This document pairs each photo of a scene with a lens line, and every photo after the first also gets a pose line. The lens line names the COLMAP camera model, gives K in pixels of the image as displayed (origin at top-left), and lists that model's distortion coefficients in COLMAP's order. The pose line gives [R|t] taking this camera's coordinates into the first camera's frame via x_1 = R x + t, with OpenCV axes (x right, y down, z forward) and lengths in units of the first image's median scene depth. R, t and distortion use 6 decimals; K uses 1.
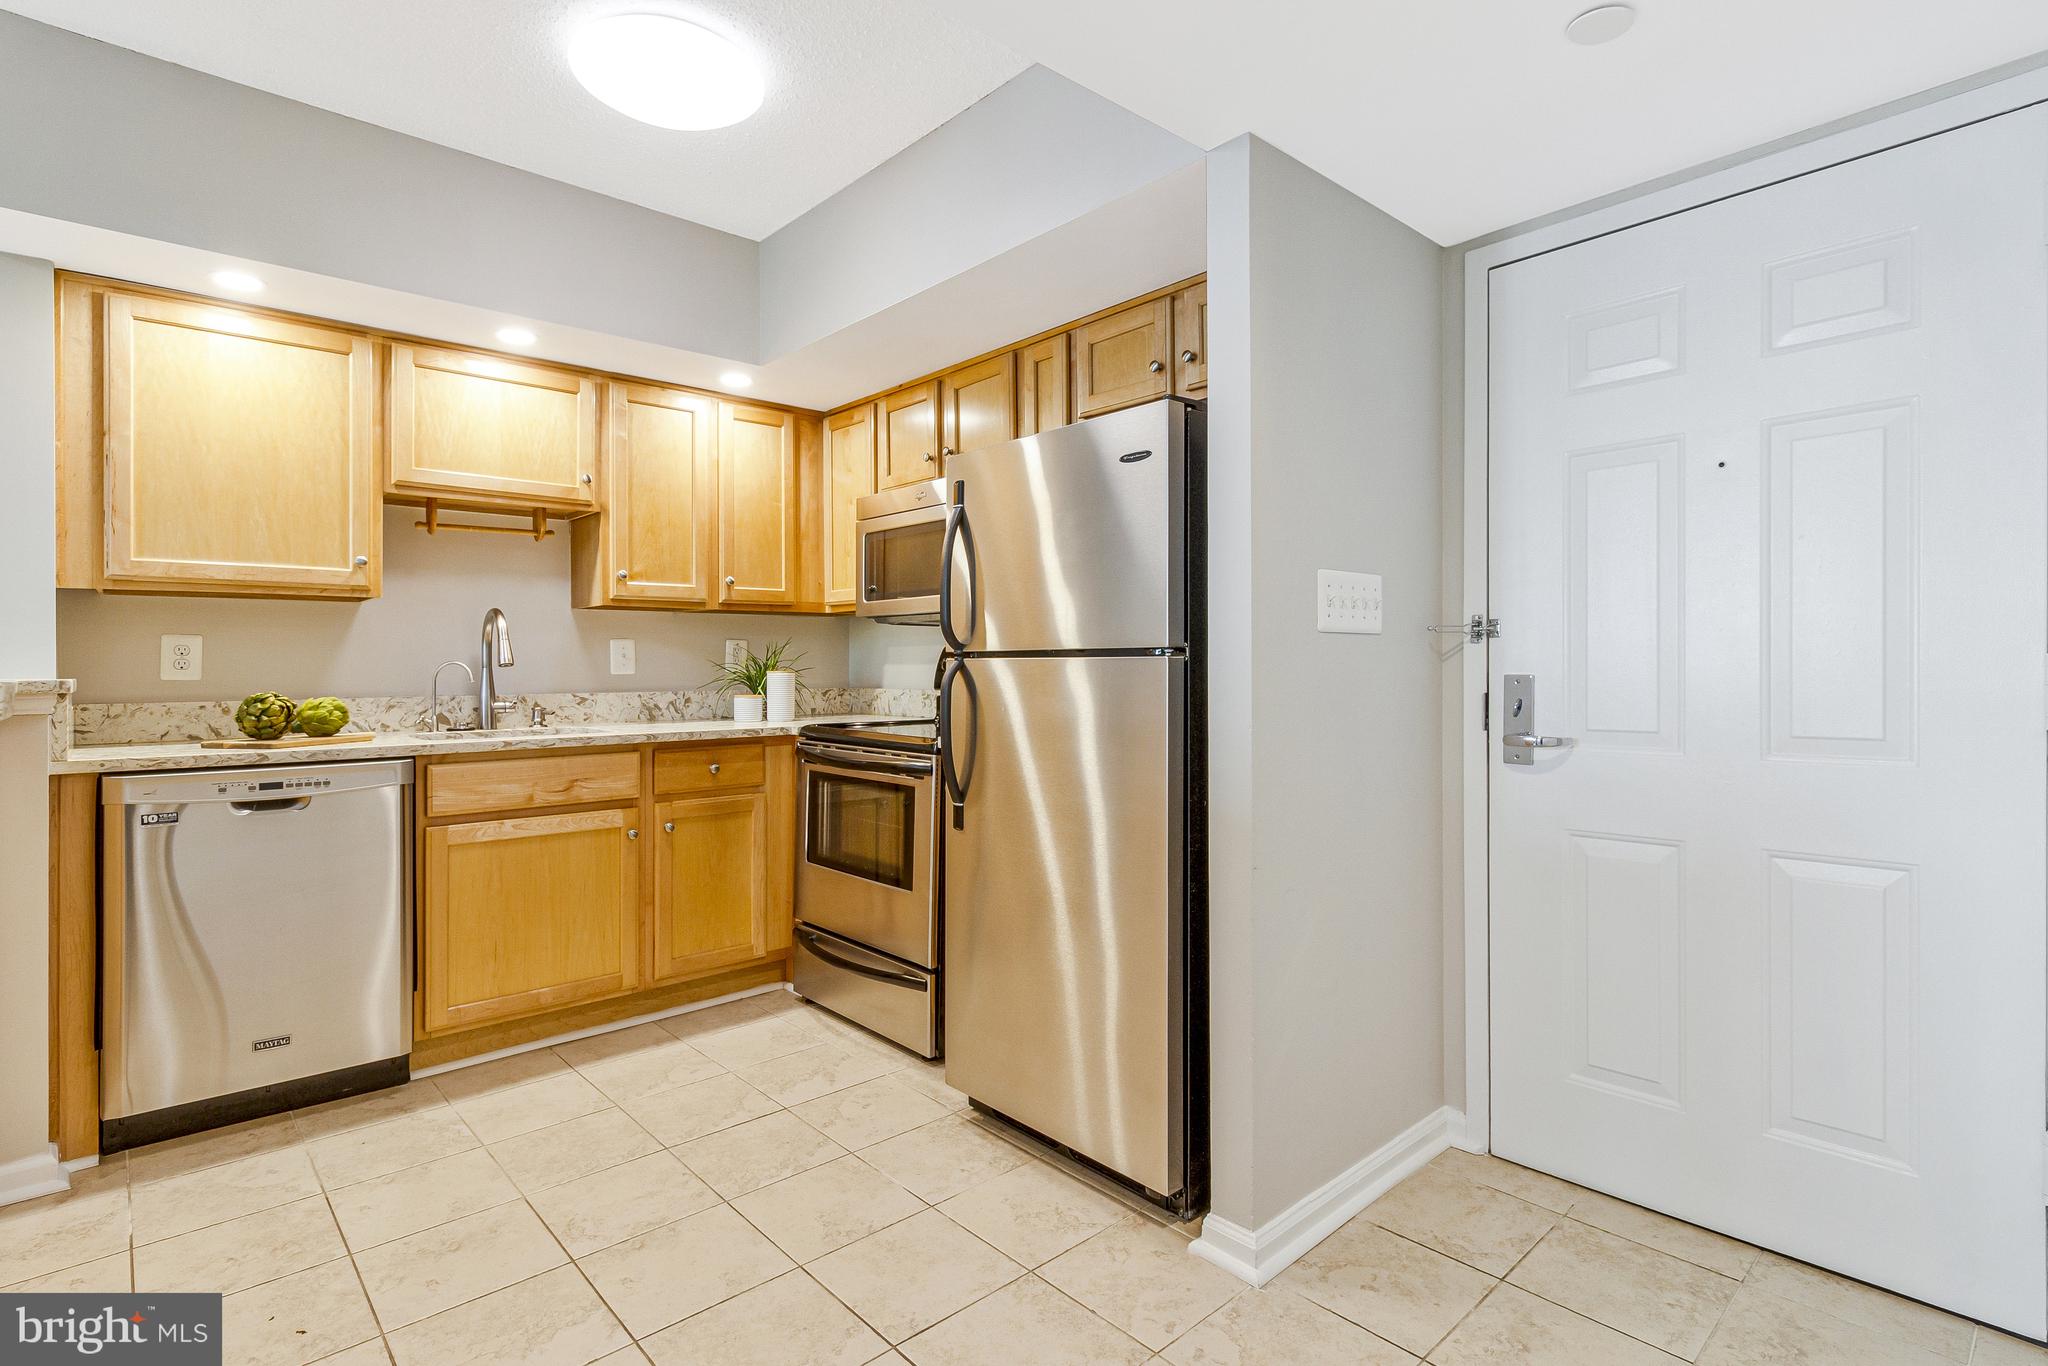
lens RADIAL K [[1009.3, 0, 1047.4], [0, 1009.3, 655.3], [0, 0, 1]] dist [-0.000290, -0.005454]
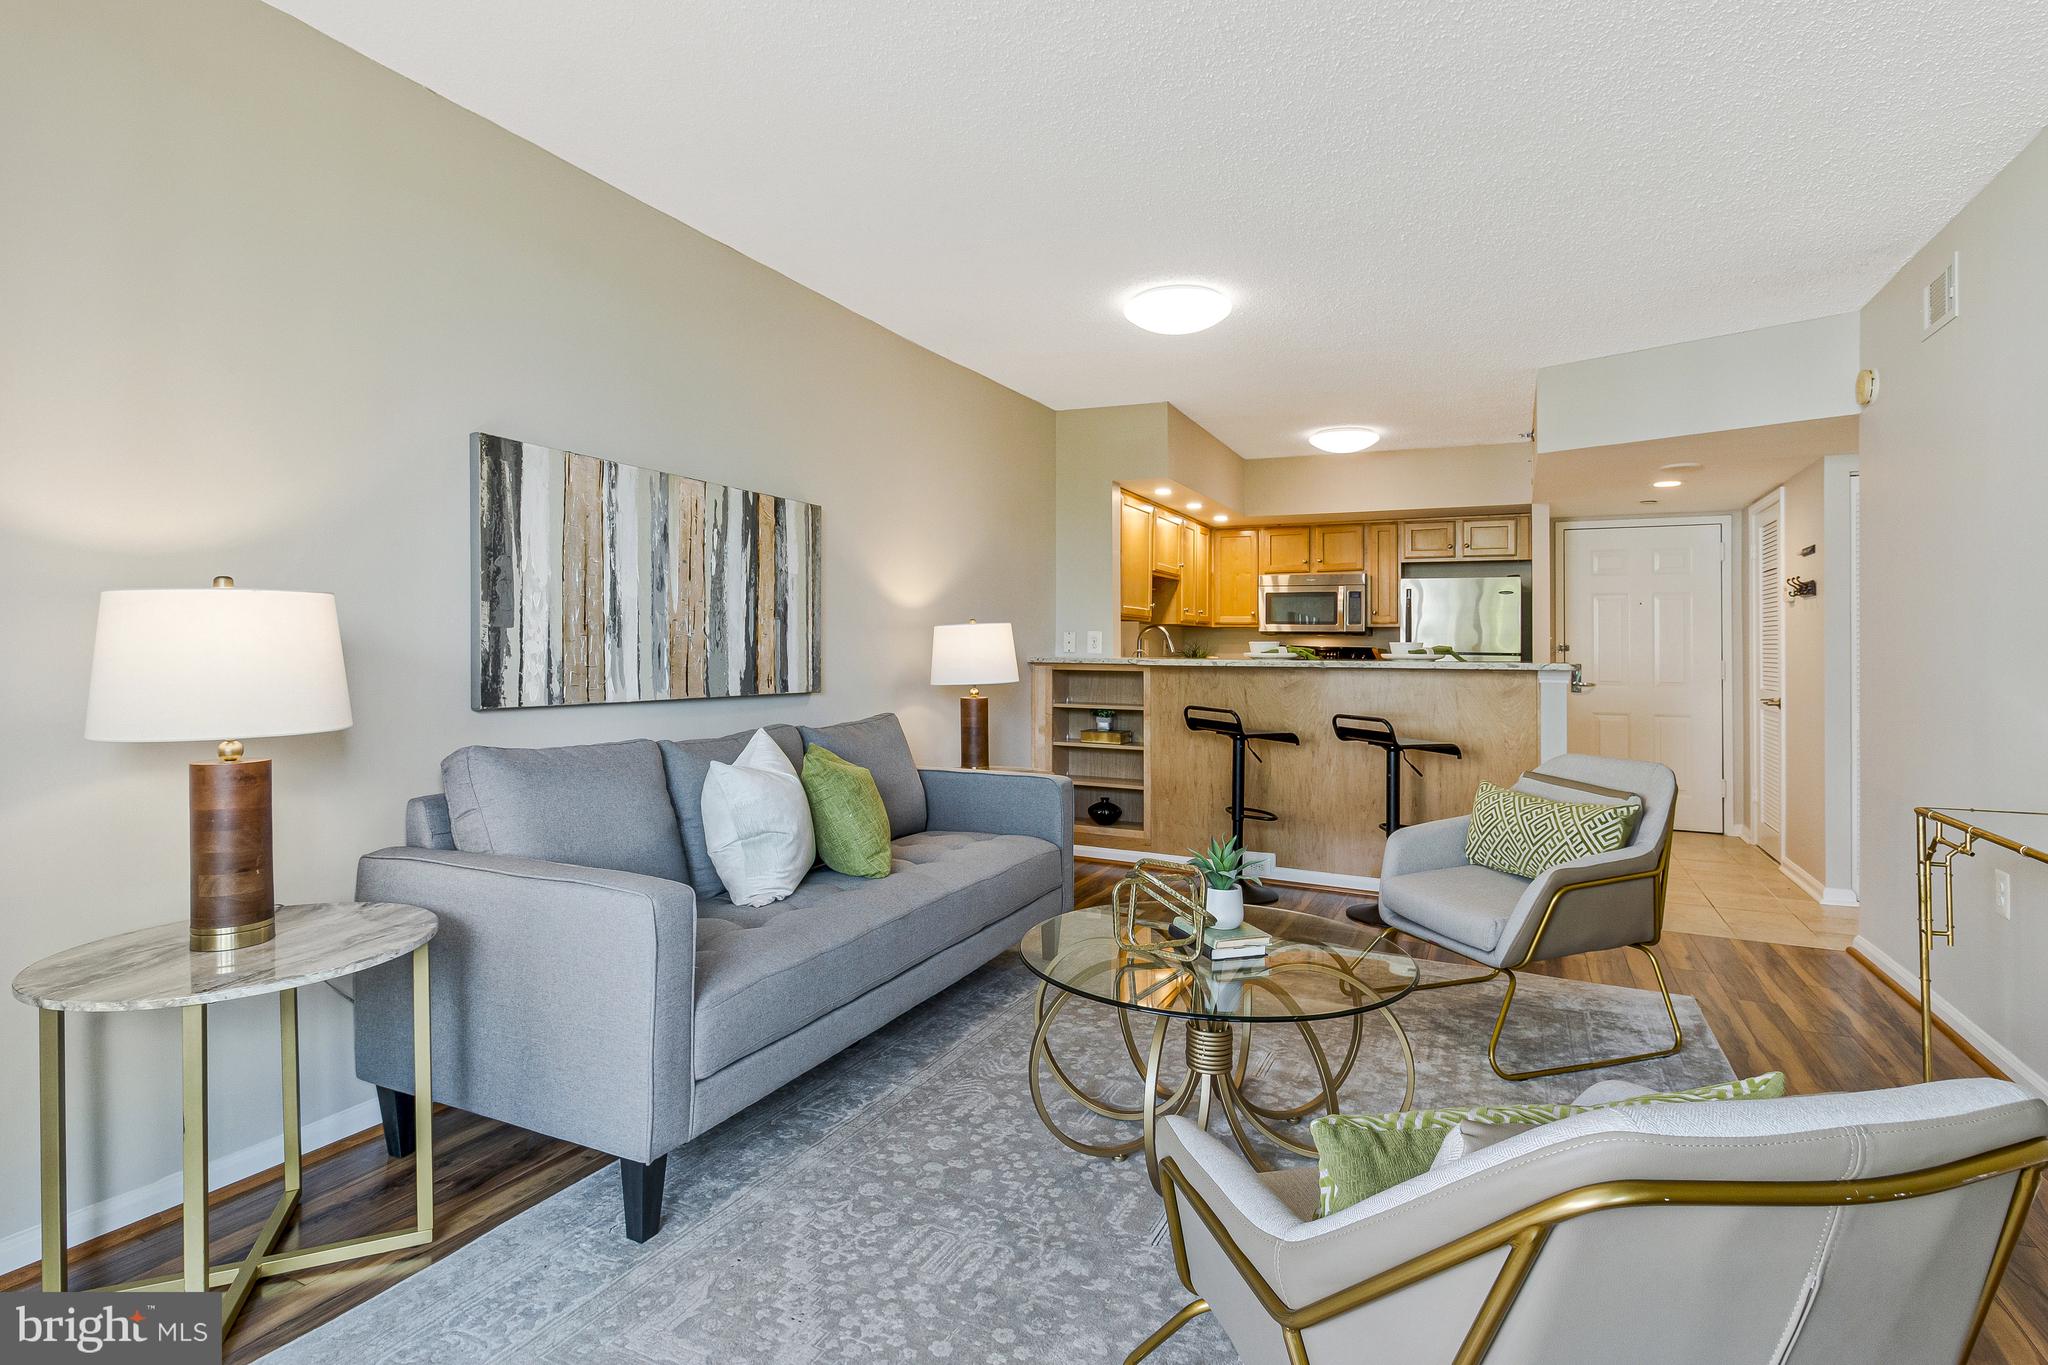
lens RADIAL K [[1029.6, 0, 1019.3], [0, 1029.6, 649.3], [0, 0, 1]] dist [-0.005219, -0.000330]
pose [[0.931648, 0.015730, 0.363022, -1.742686], [-0.019892, 0.999772, 0.007729, -0.009458], [-0.362818, -0.014422, 0.931749, -1.005561]]
